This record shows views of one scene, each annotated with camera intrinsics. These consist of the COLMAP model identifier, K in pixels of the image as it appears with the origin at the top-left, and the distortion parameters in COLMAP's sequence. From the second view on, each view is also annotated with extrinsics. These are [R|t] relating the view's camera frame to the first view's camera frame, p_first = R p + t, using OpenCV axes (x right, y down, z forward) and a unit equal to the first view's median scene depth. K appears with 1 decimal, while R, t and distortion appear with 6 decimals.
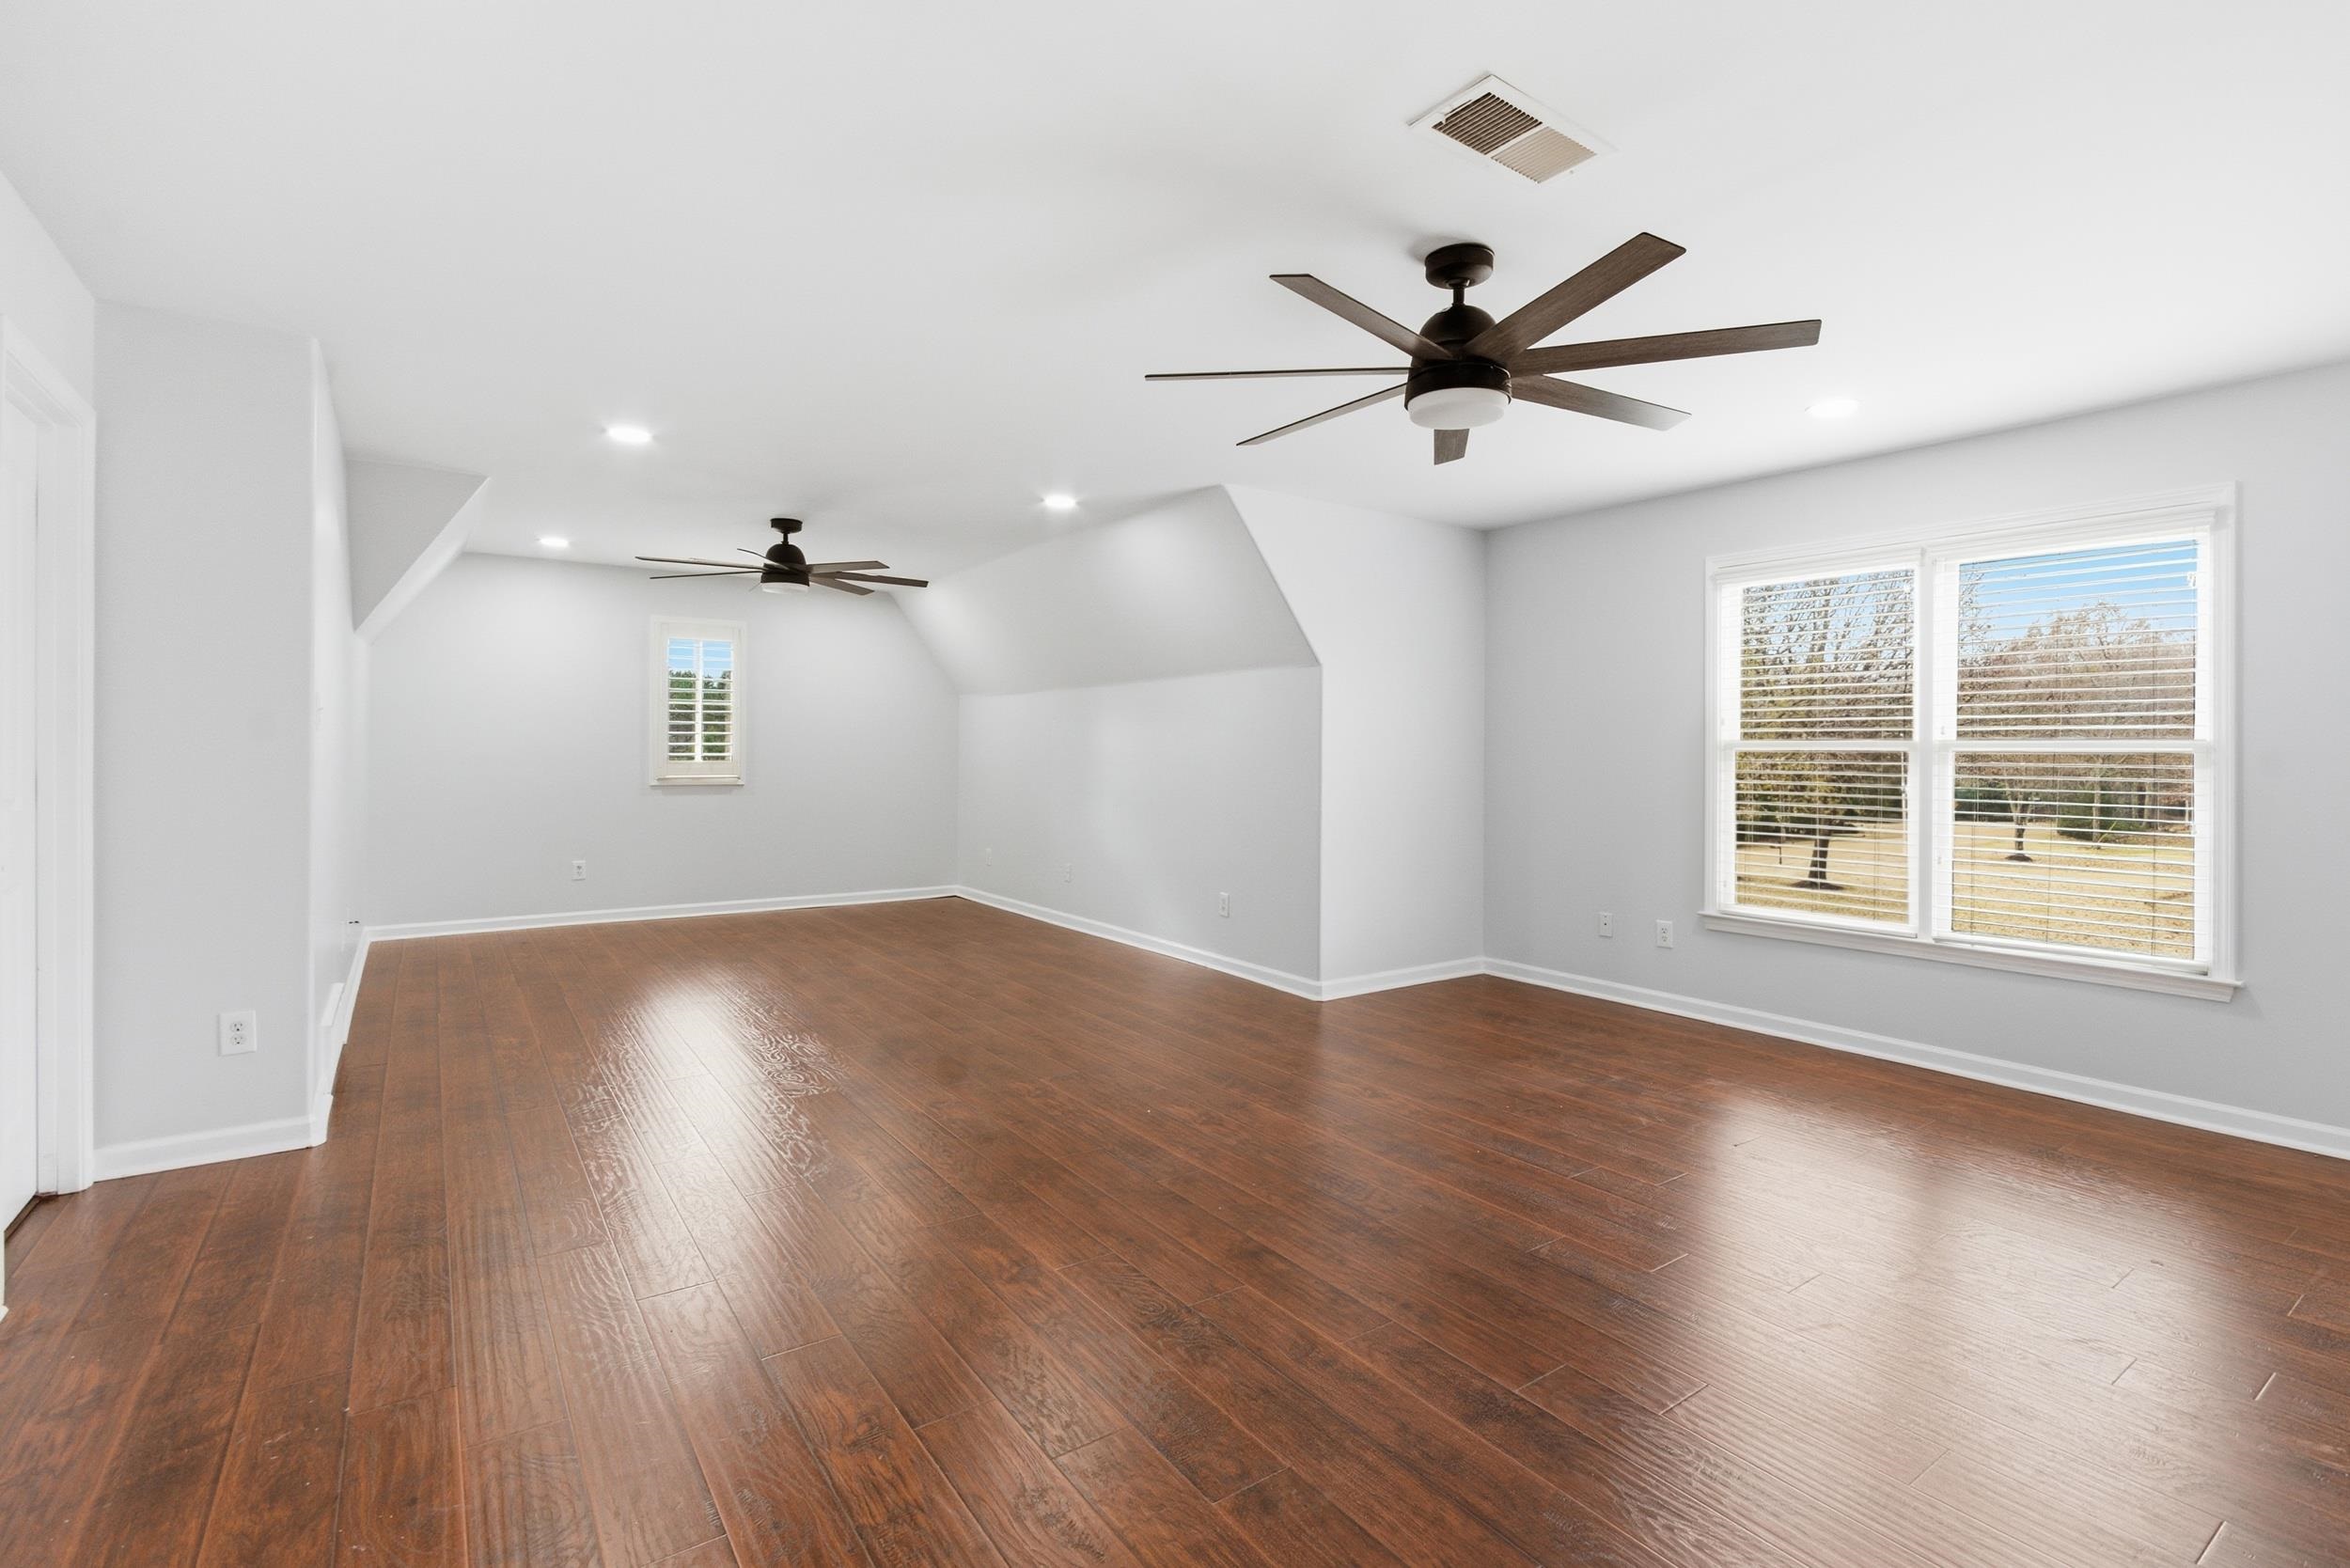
lens RADIAL K [[1076.6, 0, 1185.3], [0, 1076.6, 760.9], [0, 0, 1]] dist [0.001491, 0.000706]
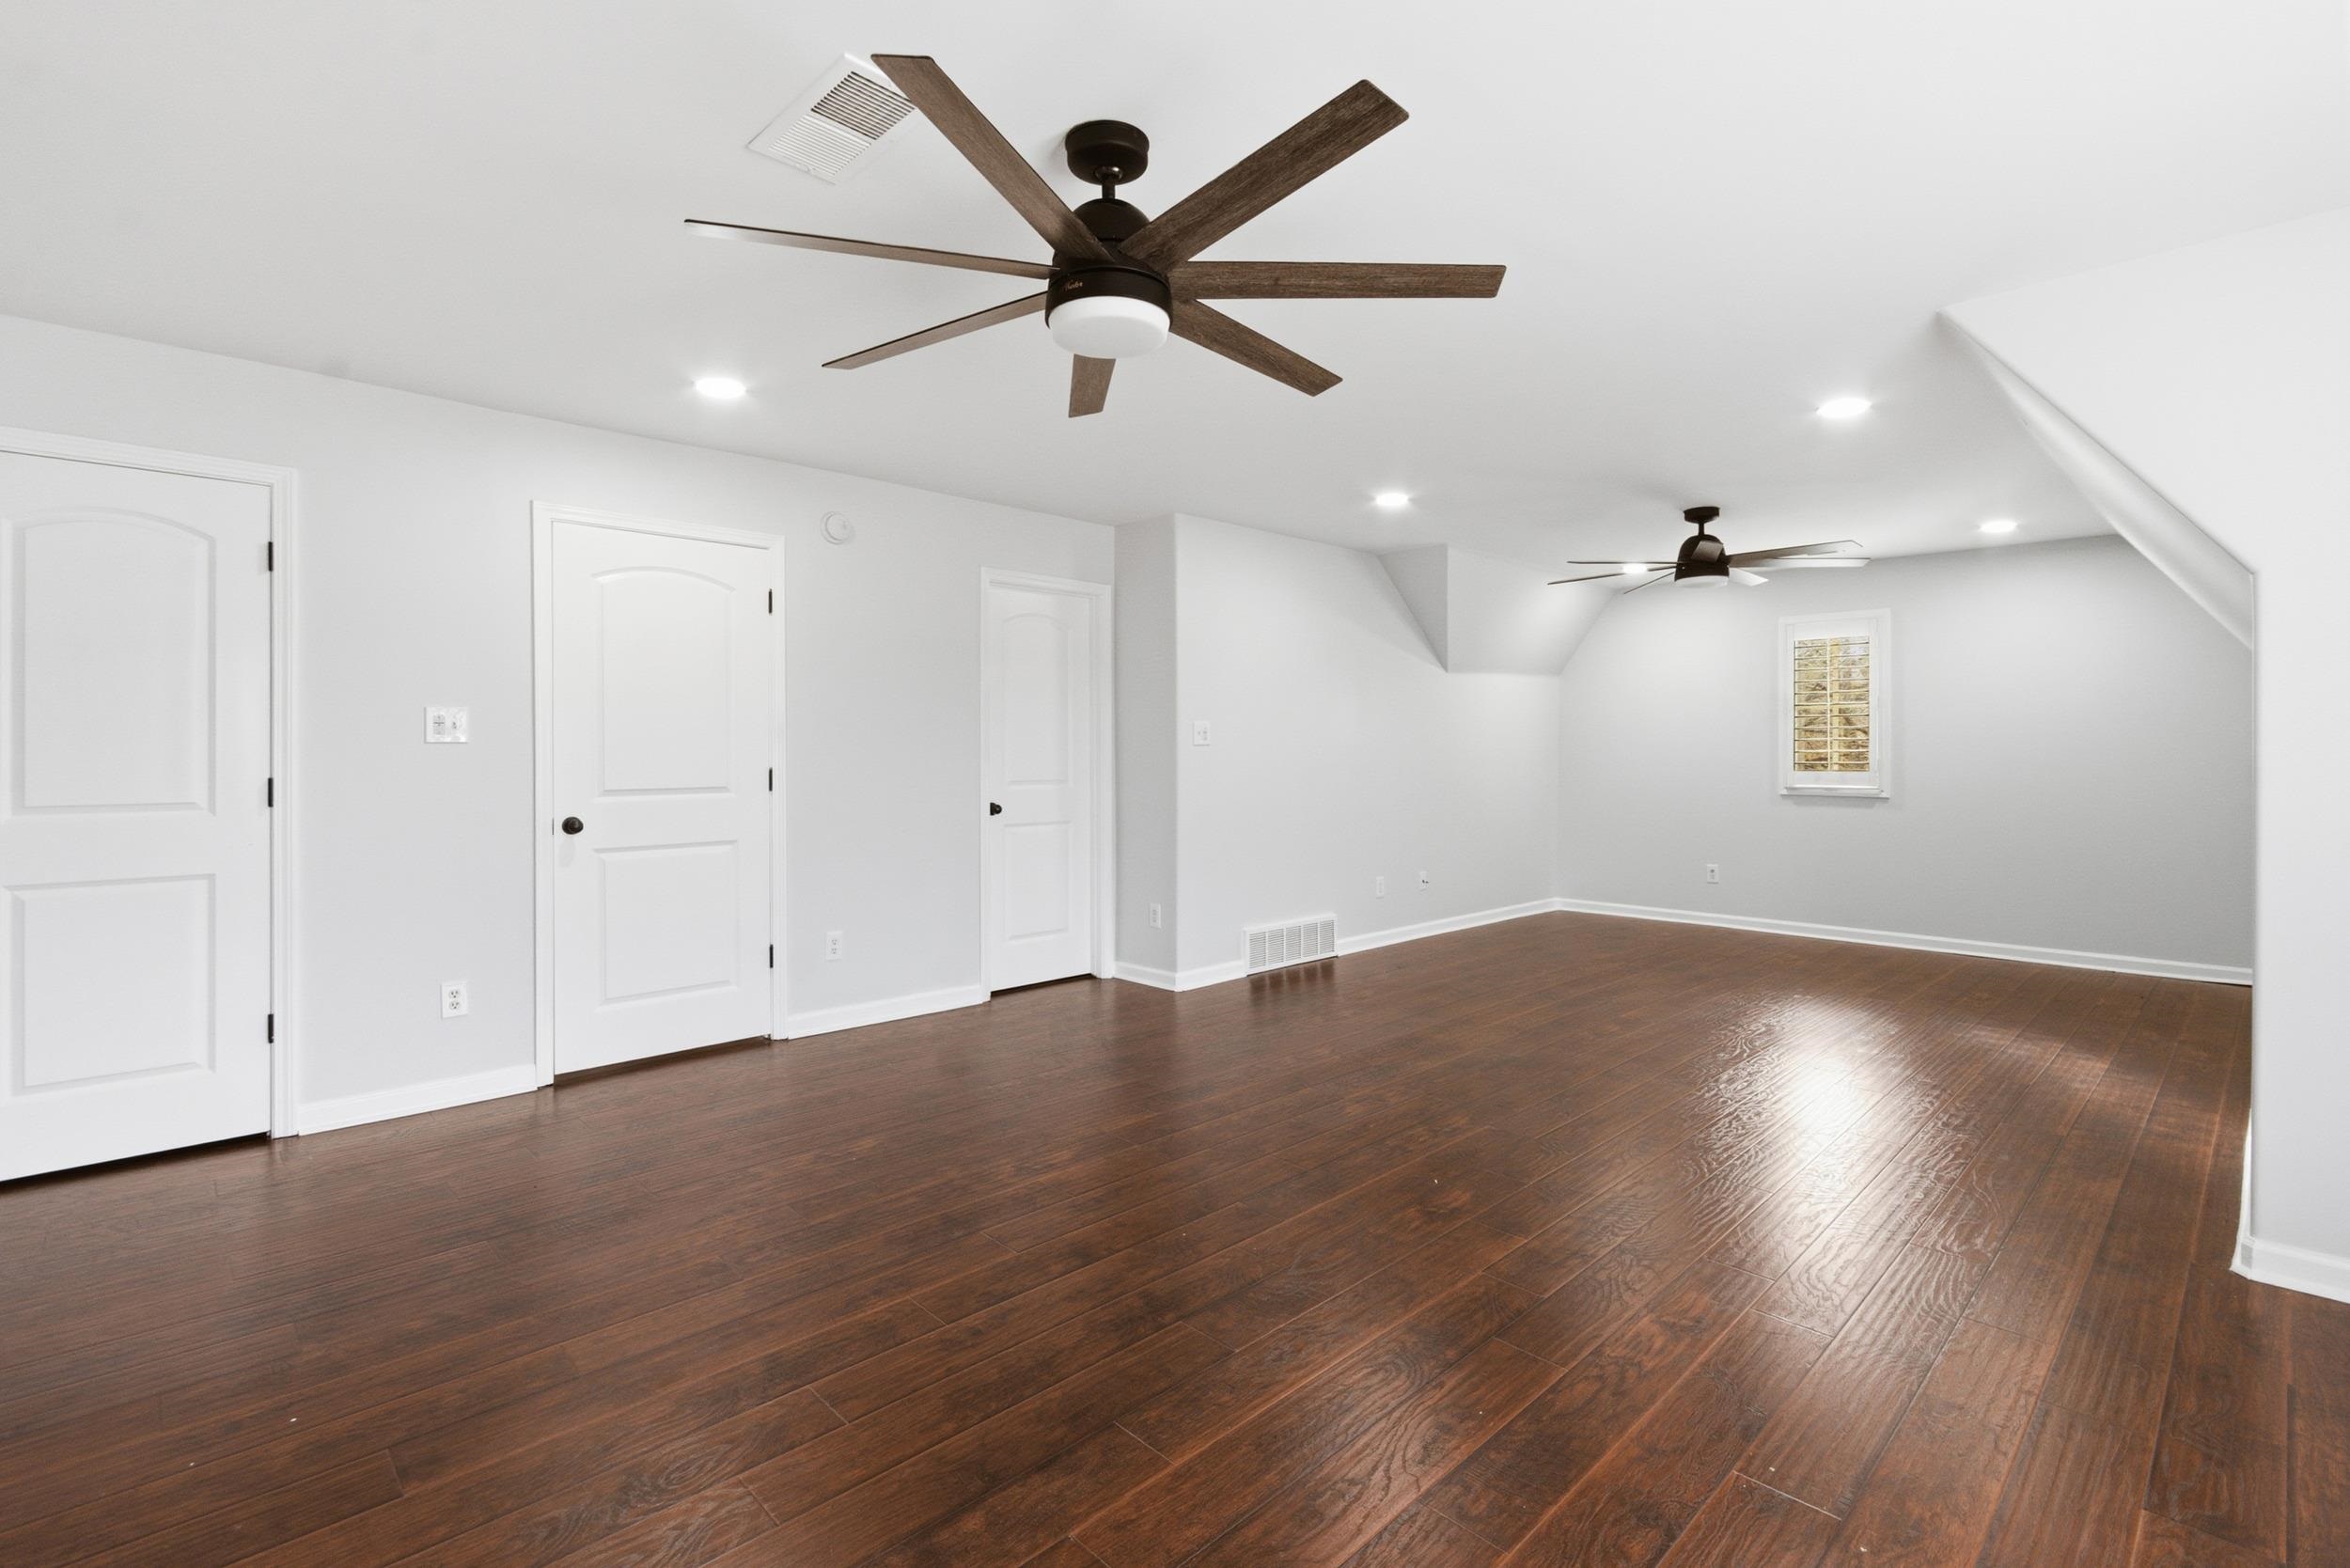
lens RADIAL K [[1064.7, 0, 1180.9], [0, 1064.7, 778.7], [0, 0, 1]] dist [-0.000400, -0.000434]
pose [[0.156847, 0.015849, -0.987496, 0.470533], [-0.009377, 0.999850, 0.014558, -0.000733], [0.987578, 0.006976, 0.156972, 0.416576]]
